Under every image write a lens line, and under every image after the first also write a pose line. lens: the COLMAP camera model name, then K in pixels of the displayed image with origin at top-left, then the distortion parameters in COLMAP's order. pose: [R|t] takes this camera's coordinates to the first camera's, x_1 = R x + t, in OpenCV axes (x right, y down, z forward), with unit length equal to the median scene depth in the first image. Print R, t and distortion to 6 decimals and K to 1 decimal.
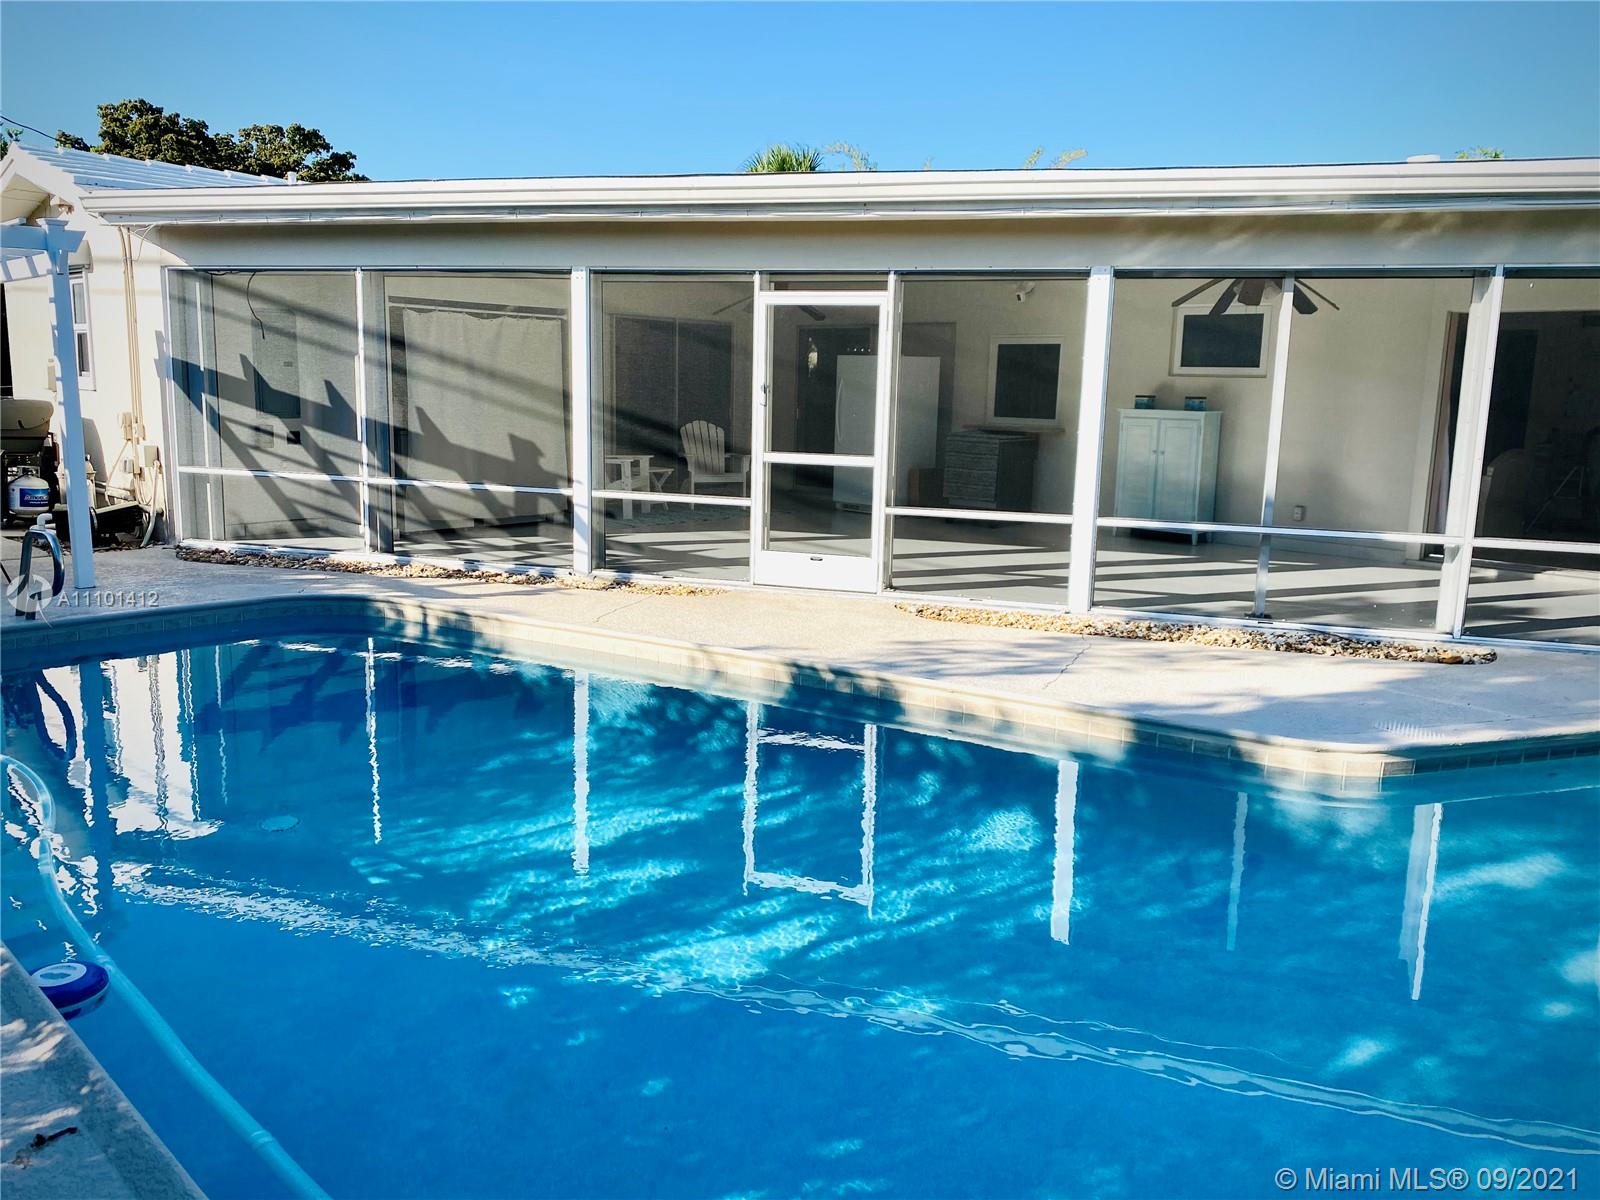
lens RADIAL K [[1261.4, 0, 800.0], [0, 1261.4, 600.0], [0, 0, 1]] dist [0.121216, -0.072349]
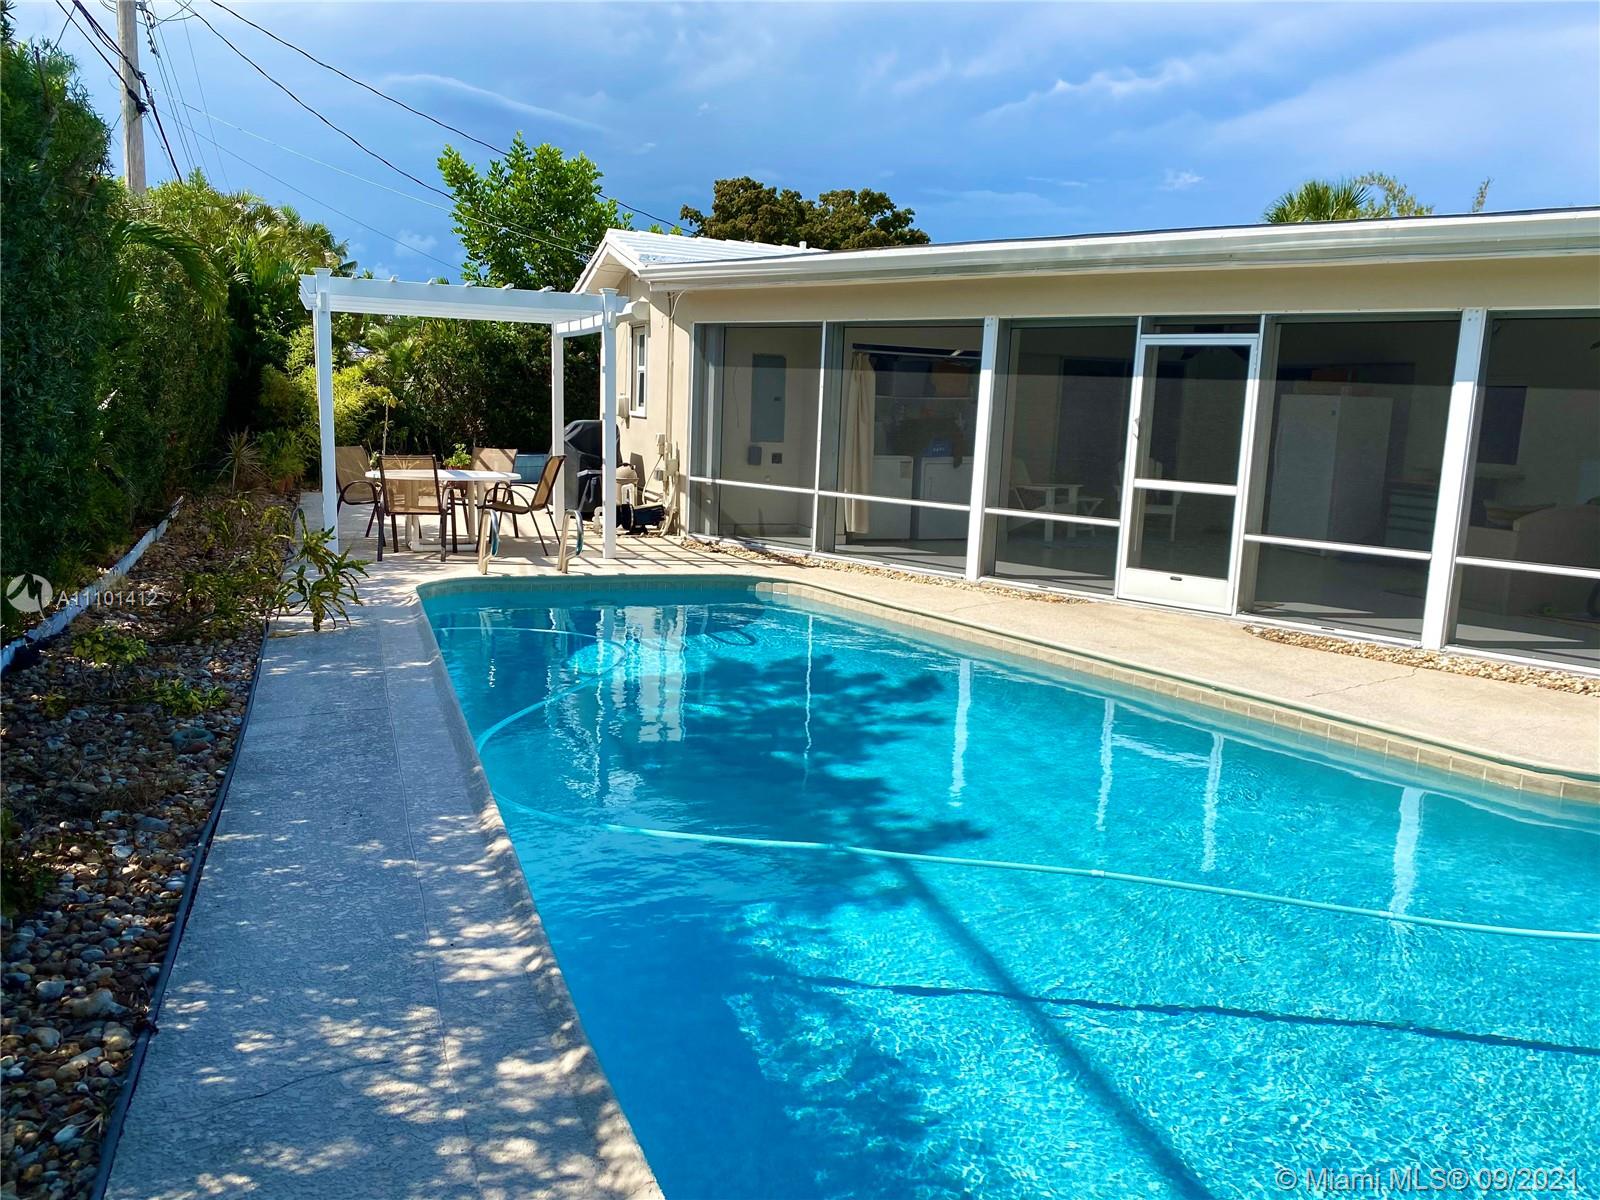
lens RADIAL K [[1261.4, 0, 800.0], [0, 1261.4, 600.0], [0, 0, 1]] dist [0.121216, -0.072349]
pose [[0.915818, 0.083625, -0.392790, 0.151578], [-0.095891, 0.995323, -0.011671, 0.029073], [0.389977, 0.048354, 0.919554, -0.129491]]
